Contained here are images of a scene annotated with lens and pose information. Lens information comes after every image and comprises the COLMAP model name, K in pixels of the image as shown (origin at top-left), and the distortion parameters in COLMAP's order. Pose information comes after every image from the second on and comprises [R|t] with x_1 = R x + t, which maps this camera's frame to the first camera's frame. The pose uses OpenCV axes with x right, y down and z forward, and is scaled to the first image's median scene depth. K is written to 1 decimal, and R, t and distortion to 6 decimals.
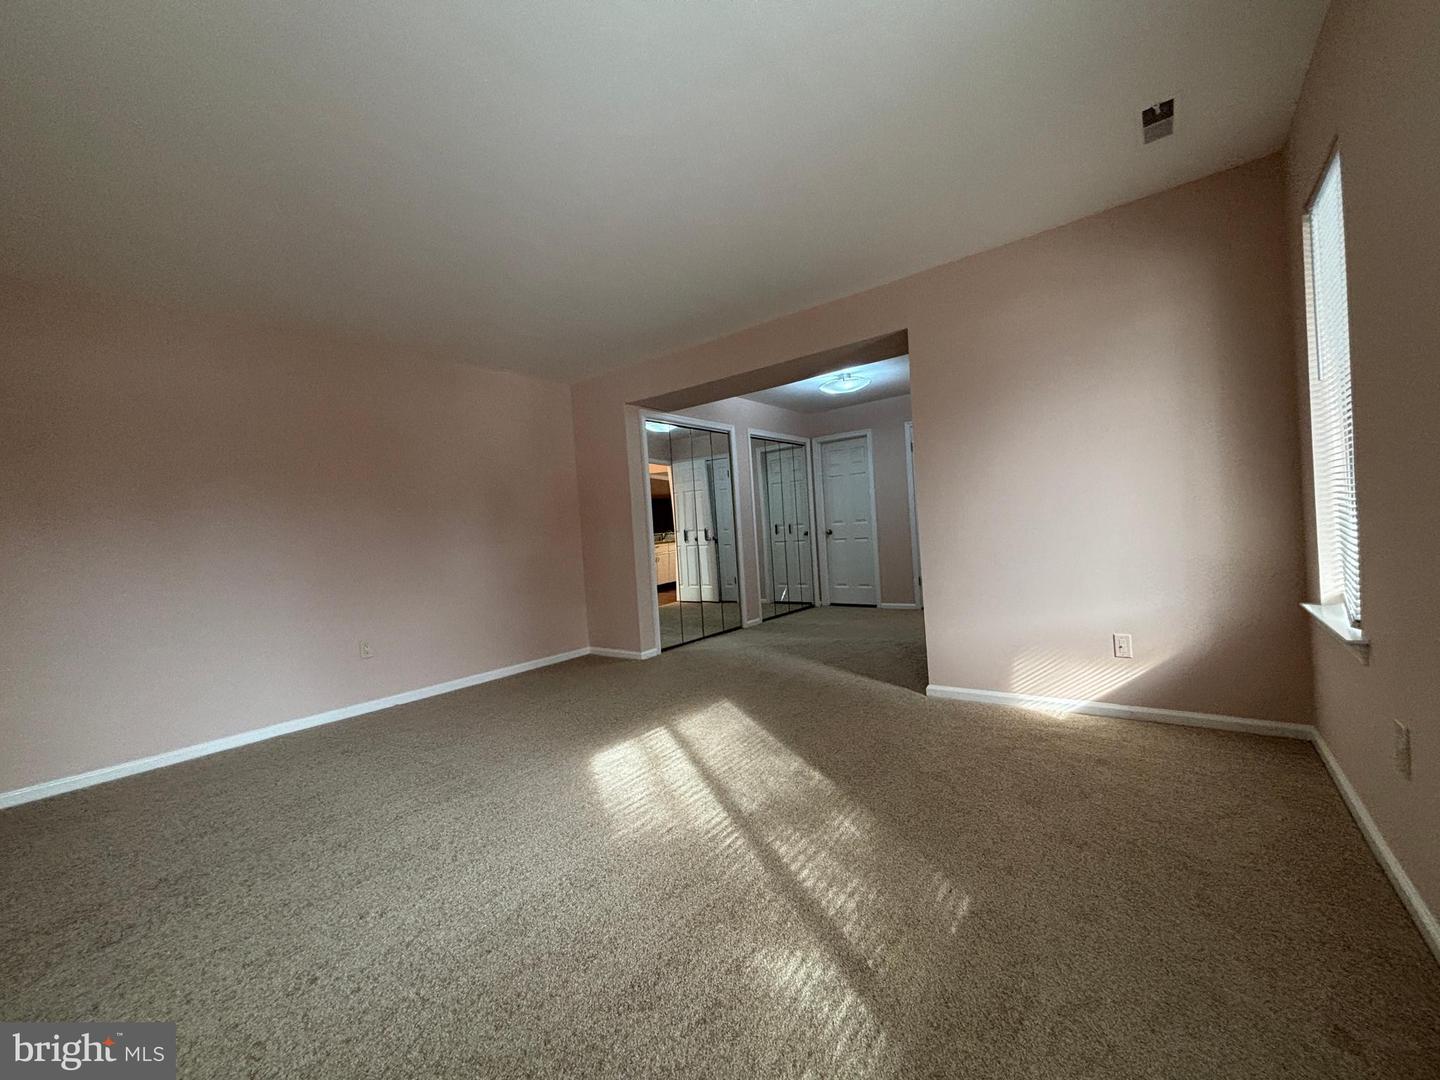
lens RADIAL K [[577.7, 0, 720.0], [0, 577.7, 540.0], [0, 0, 1]] dist [0.000261, 0.000084]
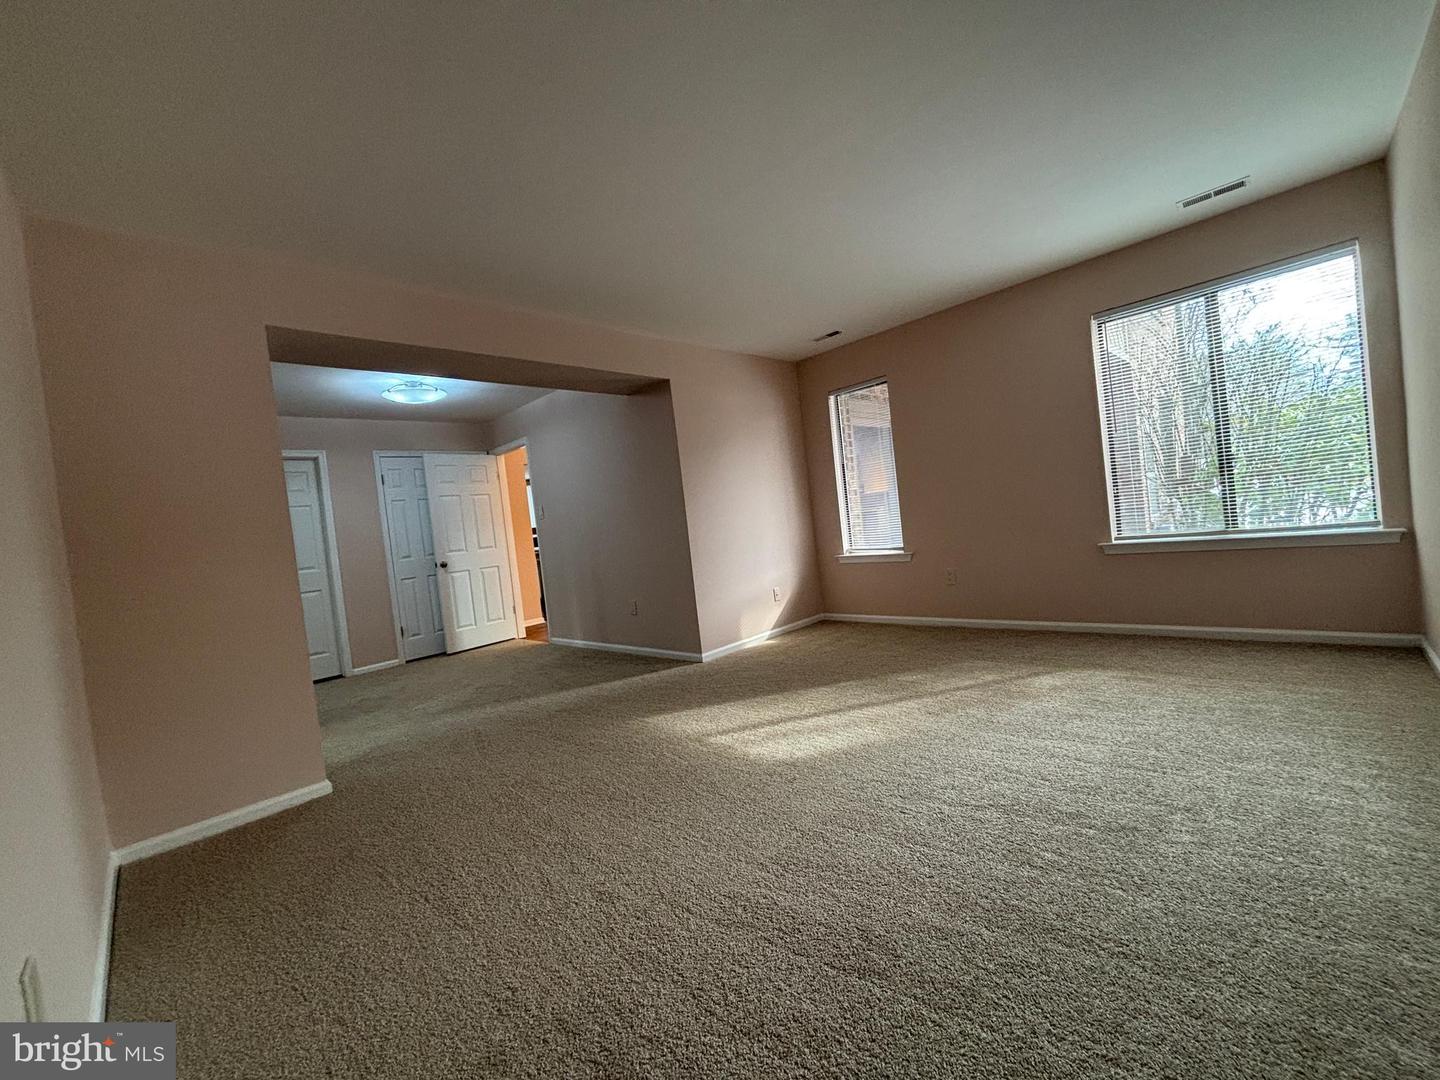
lens RADIAL K [[577.7, 0, 720.0], [0, 577.7, 540.0], [0, 0, 1]] dist [0.000261, 0.000084]
pose [[0.129717, 0.023195, 0.991280, -1.038131], [0.124722, 0.991404, -0.039519, 0.061207], [-0.983676, 0.128761, 0.125709, 0.869541]]
